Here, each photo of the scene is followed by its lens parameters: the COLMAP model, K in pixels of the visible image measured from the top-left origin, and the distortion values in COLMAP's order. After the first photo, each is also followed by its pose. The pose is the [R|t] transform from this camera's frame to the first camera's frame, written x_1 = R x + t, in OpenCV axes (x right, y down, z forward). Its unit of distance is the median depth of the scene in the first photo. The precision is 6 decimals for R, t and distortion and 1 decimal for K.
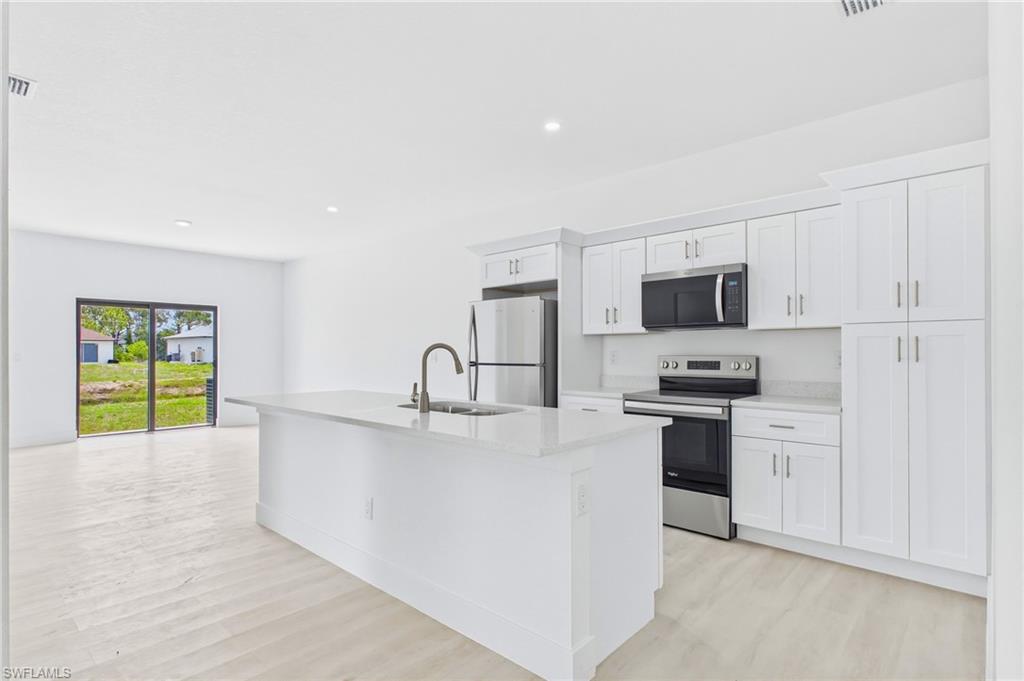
lens RADIAL K [[519.3, 0, 503.3], [0, 519.3, 343.3], [0, 0, 1]] dist [0.001306, 0.000700]
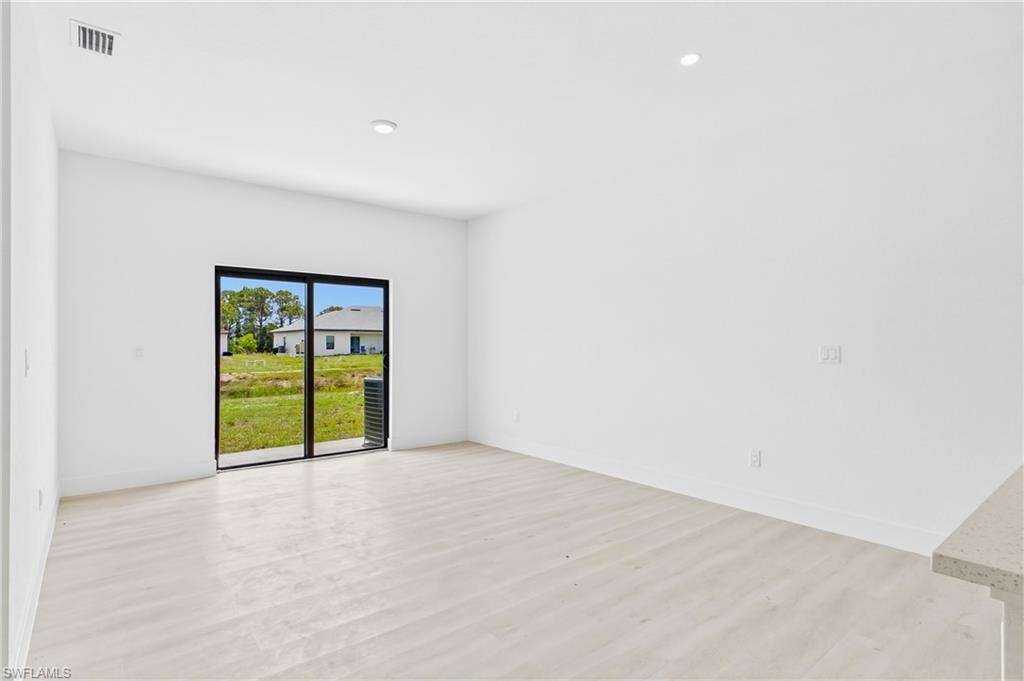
lens RADIAL K [[519.3, 0, 496.4], [0, 519.3, 340.6], [0, 0, 1]] dist [0.001306, 0.000700]
pose [[0.987286, -0.000388, -0.158956, -0.047461], [0.001664, 0.999967, 0.007899, 0.001005], [0.158948, -0.008063, 0.987254, 0.052131]]
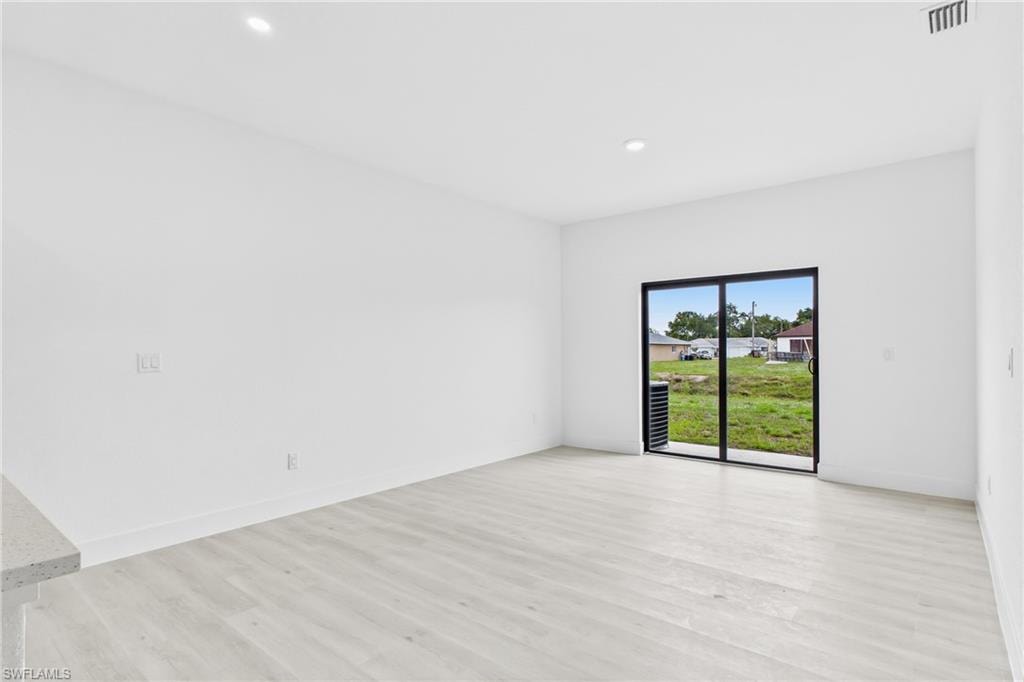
lens RADIAL K [[519.3, 0, 513.3], [0, 519.3, 347.6], [0, 0, 1]] dist [0.001306, 0.000700]
pose [[0.045729, -0.002452, -0.998951, 0.846478], [0.020506, 0.999789, -0.001516, 0.018121], [0.998743, -0.020415, 0.045769, 1.005326]]
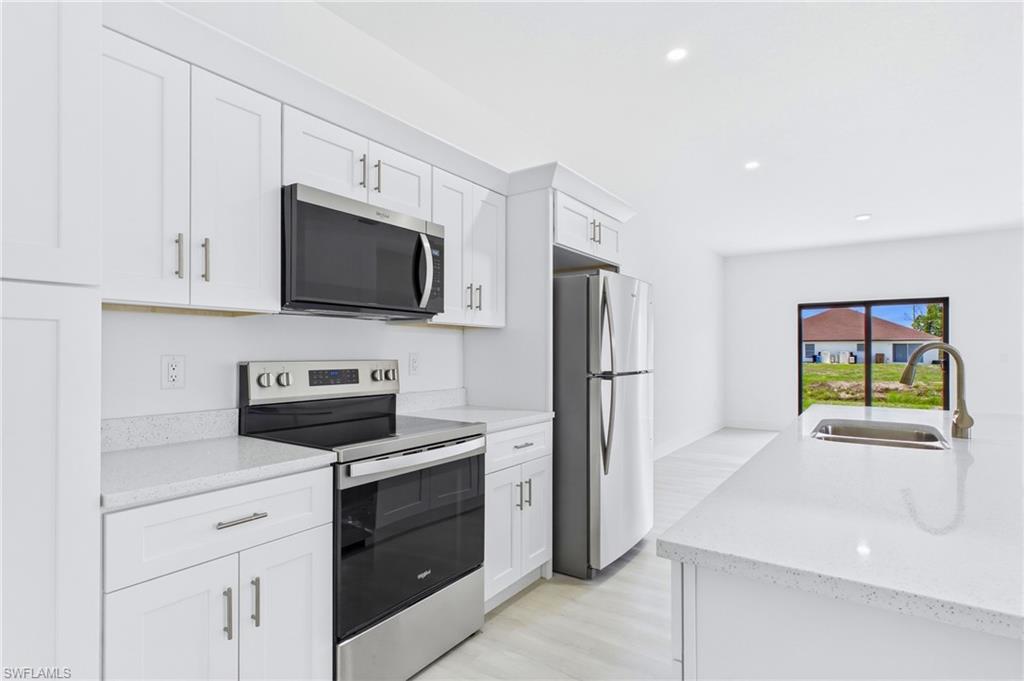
lens RADIAL K [[519.3, 0, 510.5], [0, 519.3, 347.2], [0, 0, 1]] dist [0.001306, 0.000700]
pose [[0.133576, -0.008957, -0.990998, 1.349911], [0.017194, 0.999830, -0.006720, -0.010298], [0.990889, -0.016141, 0.133707, -0.308823]]
